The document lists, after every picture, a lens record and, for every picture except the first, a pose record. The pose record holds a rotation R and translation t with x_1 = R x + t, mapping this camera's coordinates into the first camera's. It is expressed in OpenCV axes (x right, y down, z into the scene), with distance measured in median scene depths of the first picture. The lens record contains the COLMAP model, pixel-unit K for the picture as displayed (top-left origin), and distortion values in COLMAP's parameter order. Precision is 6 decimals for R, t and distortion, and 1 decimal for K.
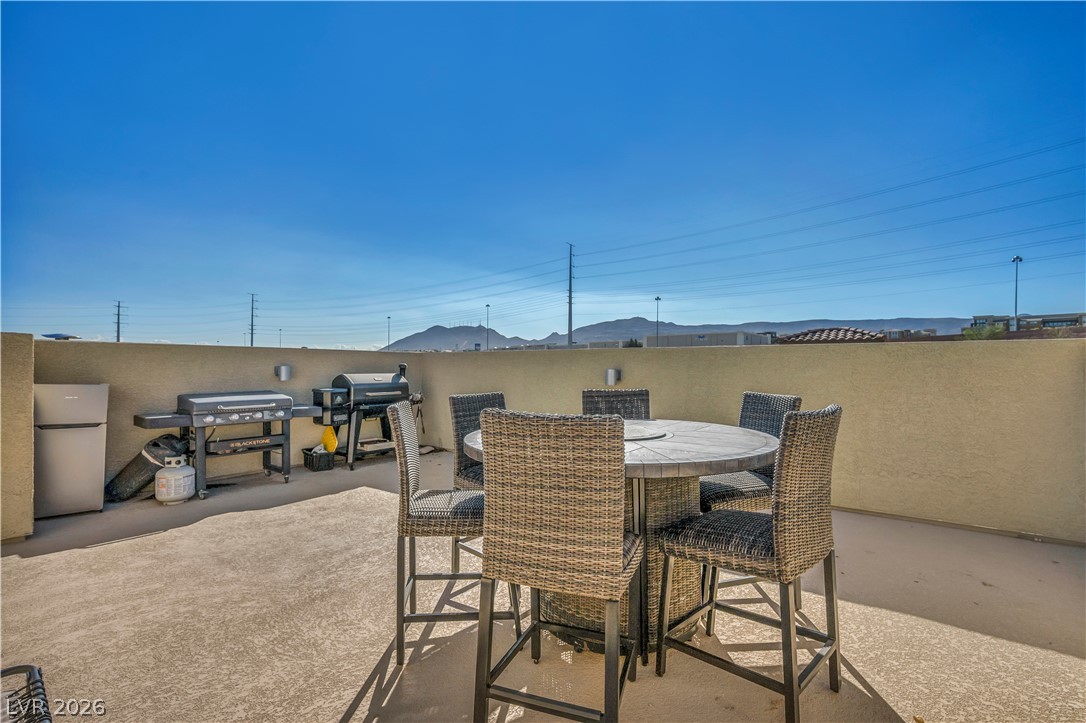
lens RADIAL K [[461.6, 0, 547.6], [0, 461.6, 360.6], [0, 0, 1]] dist [0.010050, -0.000017]
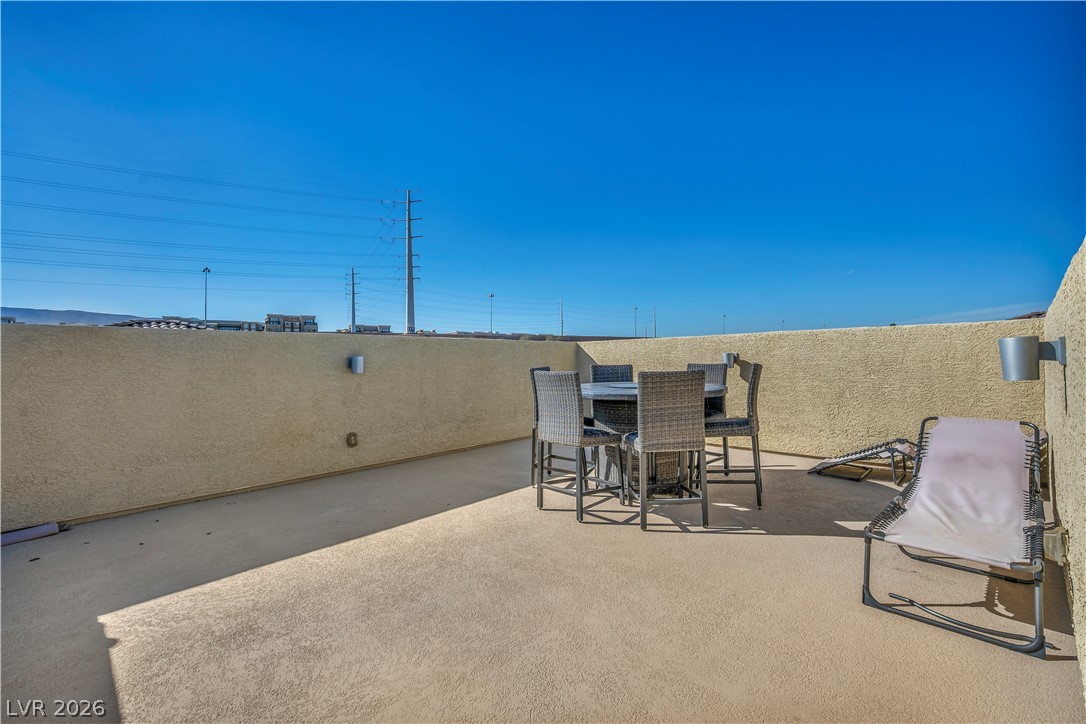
lens RADIAL K [[461.6, 0, 545.2], [0, 461.6, 361.2], [0, 0, 1]] dist [0.010050, -0.000017]
pose [[0.127122, 0.003748, 0.991880, -1.224342], [-0.012060, 0.999925, -0.002233, 0.041642], [-0.991814, -0.011678, 0.127158, 0.818954]]
